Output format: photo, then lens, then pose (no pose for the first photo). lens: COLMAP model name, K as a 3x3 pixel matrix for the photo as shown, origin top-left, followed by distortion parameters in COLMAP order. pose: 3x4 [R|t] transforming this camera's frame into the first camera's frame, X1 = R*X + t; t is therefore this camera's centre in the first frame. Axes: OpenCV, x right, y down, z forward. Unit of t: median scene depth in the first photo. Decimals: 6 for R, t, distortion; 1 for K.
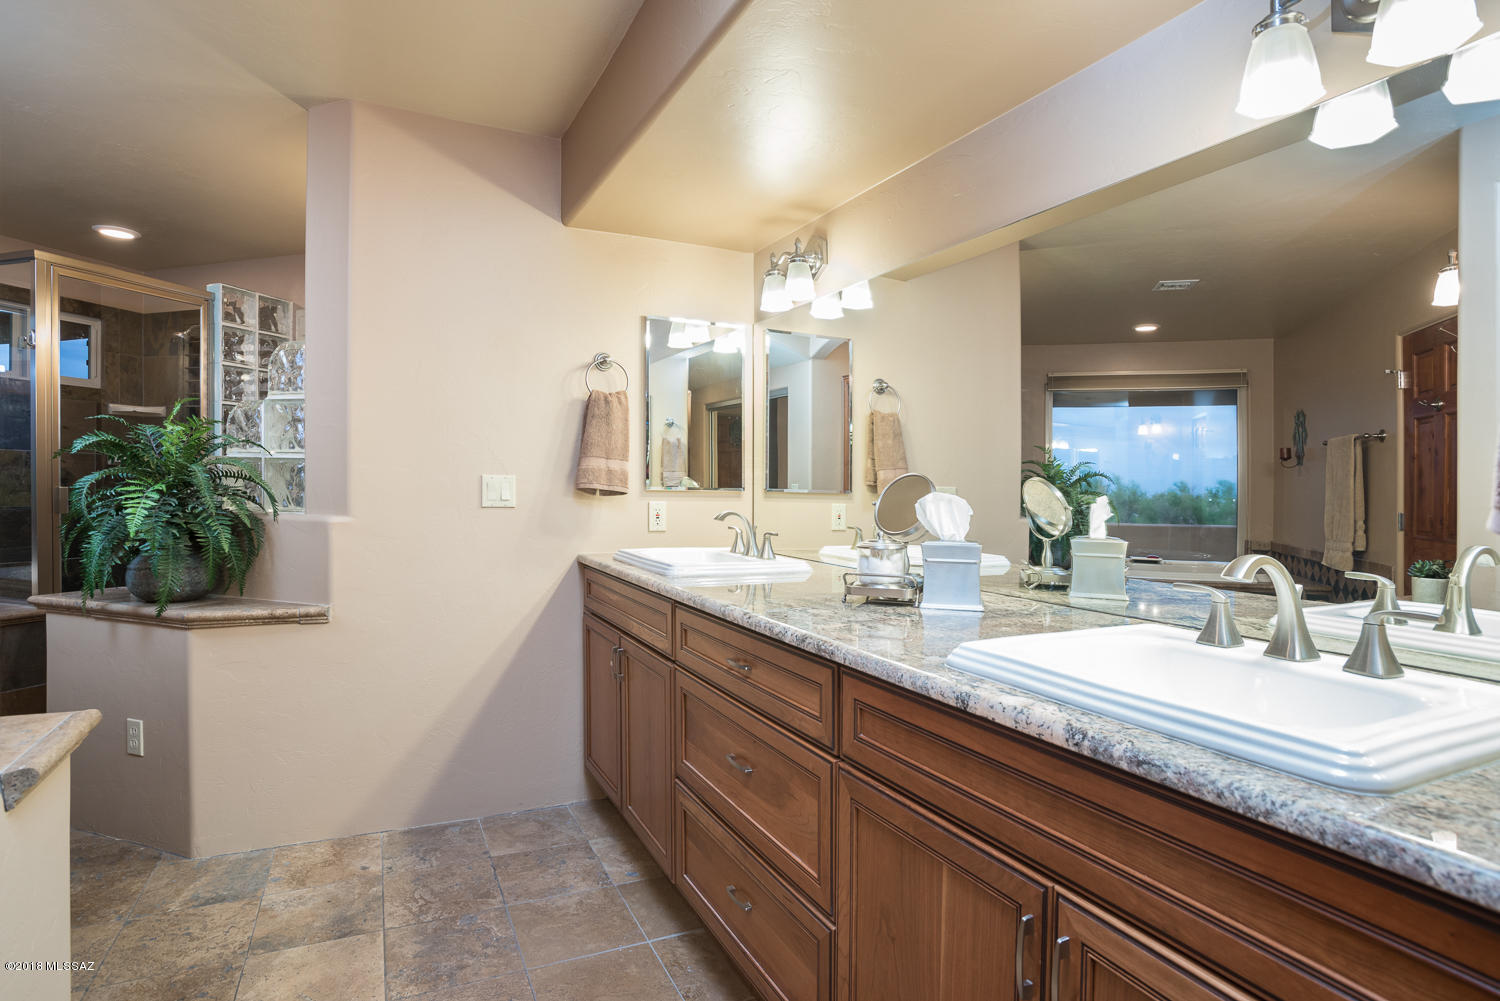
lens RADIAL K [[836.3, 0, 750.0], [0, 836.3, 500.5], [0, 0, 1]] dist [-0.001279, 0.000577]
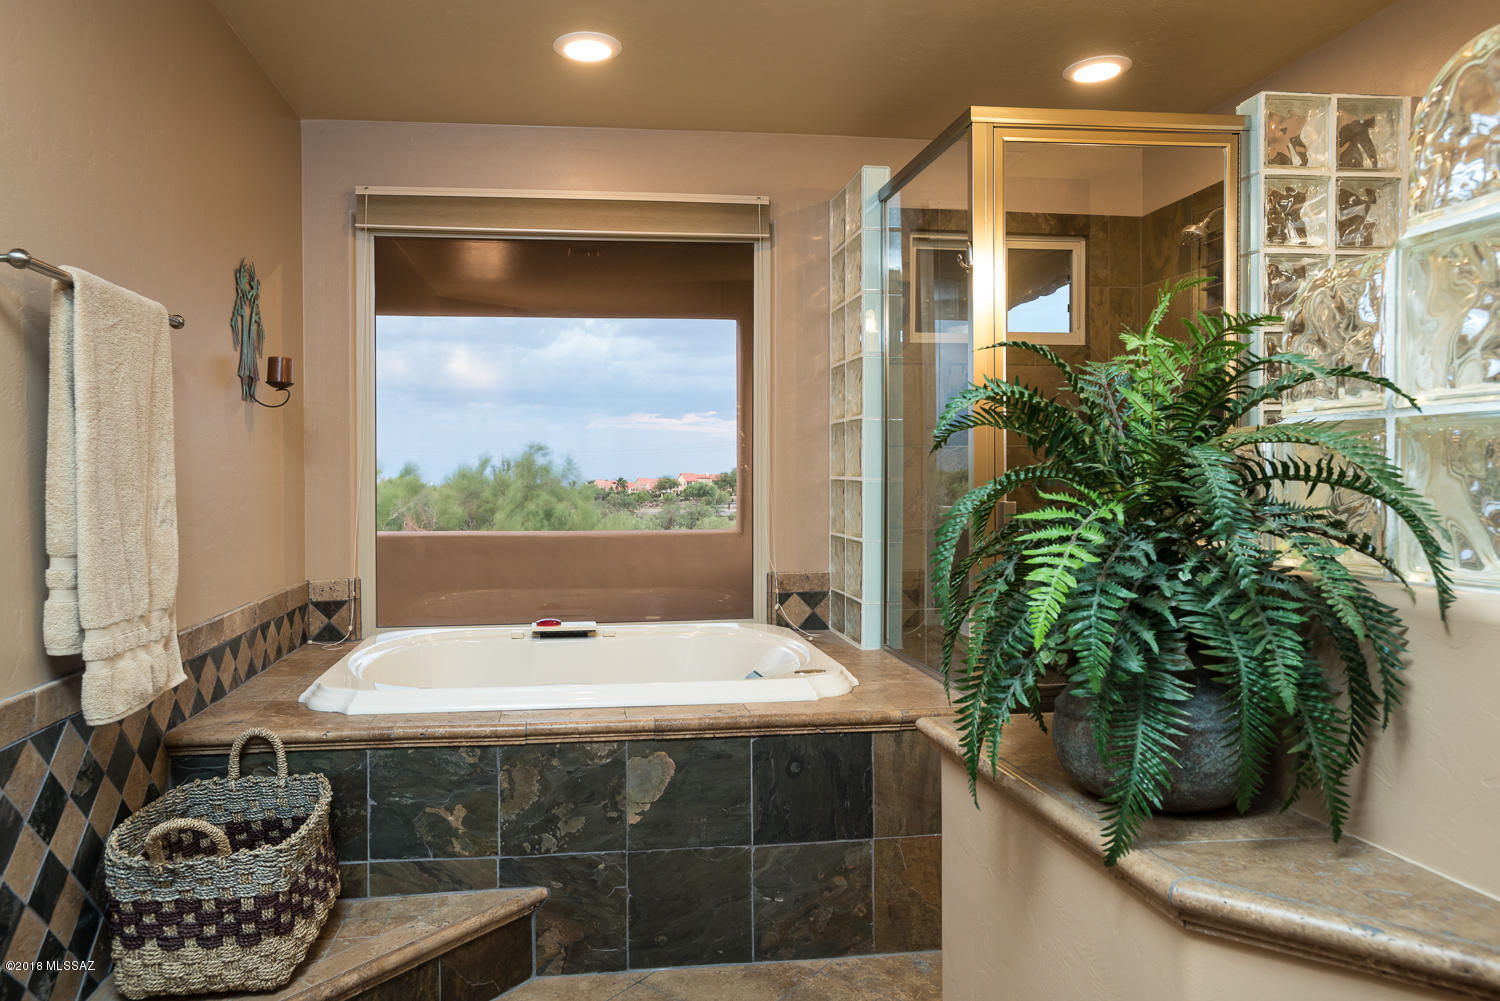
lens RADIAL K [[1006.6, 0, 750.0], [0, 1006.6, 500.5], [0, 0, 1]] dist [0.026706, 0.001207]
pose [[0.518771, 0.000124, -0.854913, -0.371053], [0.001742, 0.999998, 0.001202, -0.019638], [0.854912, -0.002113, 0.518769, 0.574965]]
